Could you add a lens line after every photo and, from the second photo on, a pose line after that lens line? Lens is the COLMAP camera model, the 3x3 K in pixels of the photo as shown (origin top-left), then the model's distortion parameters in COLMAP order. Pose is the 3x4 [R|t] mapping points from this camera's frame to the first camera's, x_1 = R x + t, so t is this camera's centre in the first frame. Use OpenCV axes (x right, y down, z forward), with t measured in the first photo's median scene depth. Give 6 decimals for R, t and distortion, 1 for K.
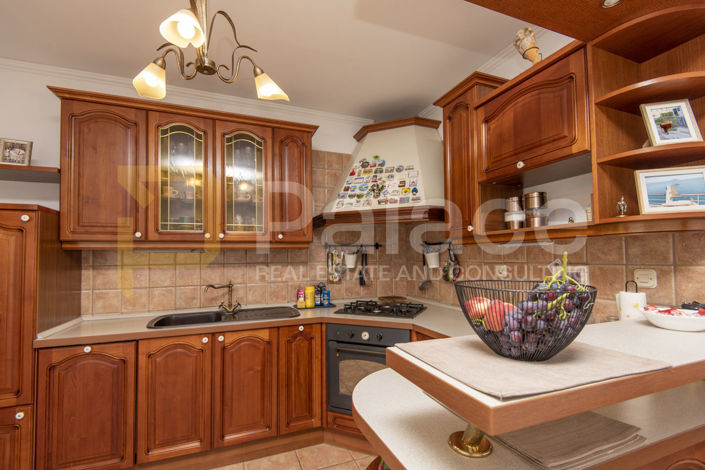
lens RADIAL K [[319.4, 0, 340.2], [0, 319.4, 246.8], [0, 0, 1]] dist [0.010173, -0.006265]
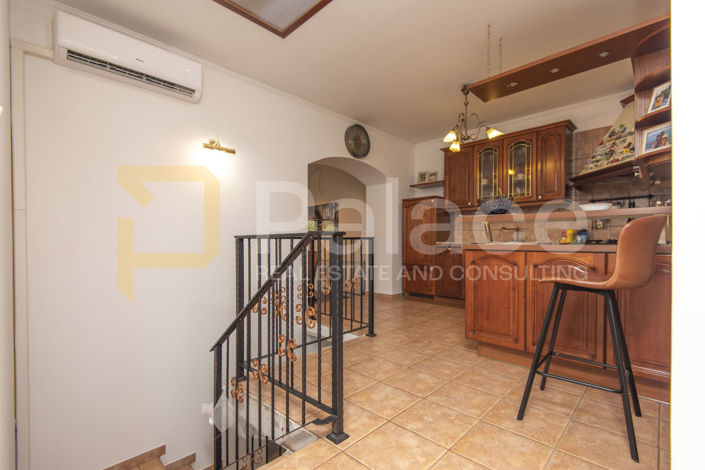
lens RADIAL K [[319.4, 0, 360.6], [0, 319.4, 246.1], [0, 0, 1]] dist [0.010173, -0.006265]
pose [[0.423564, 0.019000, -0.905667, 1.158634], [0.027905, 0.999032, 0.034009, 0.172452], [0.905436, -0.039678, 0.422624, -0.690000]]
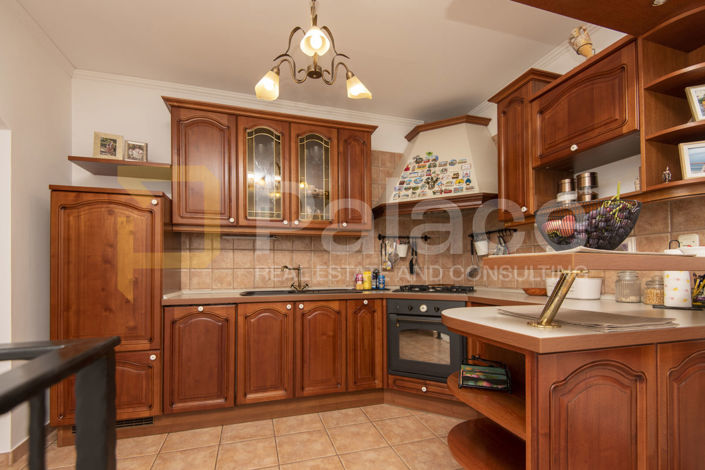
lens RADIAL K [[319.4, 0, 340.9], [0, 319.4, 264.6], [0, 0, 1]] dist [0.010173, -0.006265]
pose [[0.996420, 0.006828, -0.084260, -0.130366], [-0.005351, 0.999828, 0.017749, 0.113801], [0.084367, -0.017235, 0.996286, -0.170500]]
